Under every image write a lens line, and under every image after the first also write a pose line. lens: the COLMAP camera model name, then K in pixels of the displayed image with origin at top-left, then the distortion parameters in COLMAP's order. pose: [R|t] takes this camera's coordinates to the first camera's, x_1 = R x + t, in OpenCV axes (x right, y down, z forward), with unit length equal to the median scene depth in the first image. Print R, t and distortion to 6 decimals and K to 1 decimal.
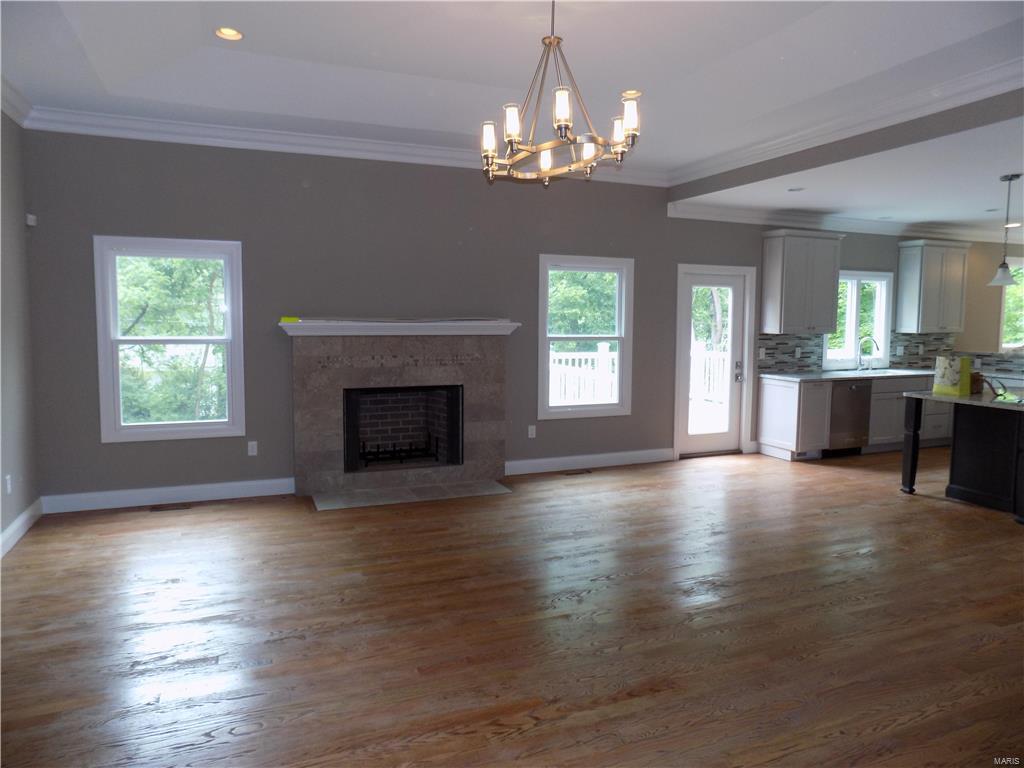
lens RADIAL K [[690.7, 0, 513.5], [0, 690.7, 378.9], [0, 0, 1]] dist [-0.079835, 0.073900]
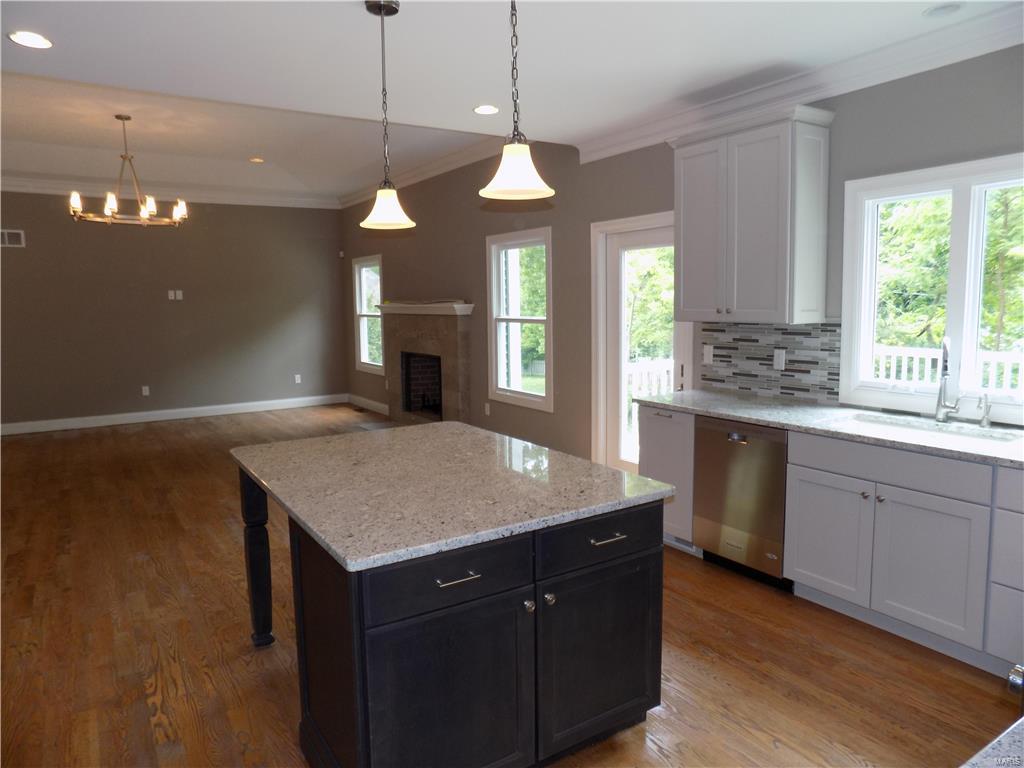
lens RADIAL K [[690.7, 0, 512.1], [0, 690.7, 381.2], [0, 0, 1]] dist [-0.079835, 0.073900]
pose [[0.175705, 0.106905, -0.978621, 1.100776], [-0.072226, 0.992807, 0.095487, -0.070990], [0.981790, 0.053904, 0.182162, 0.891150]]
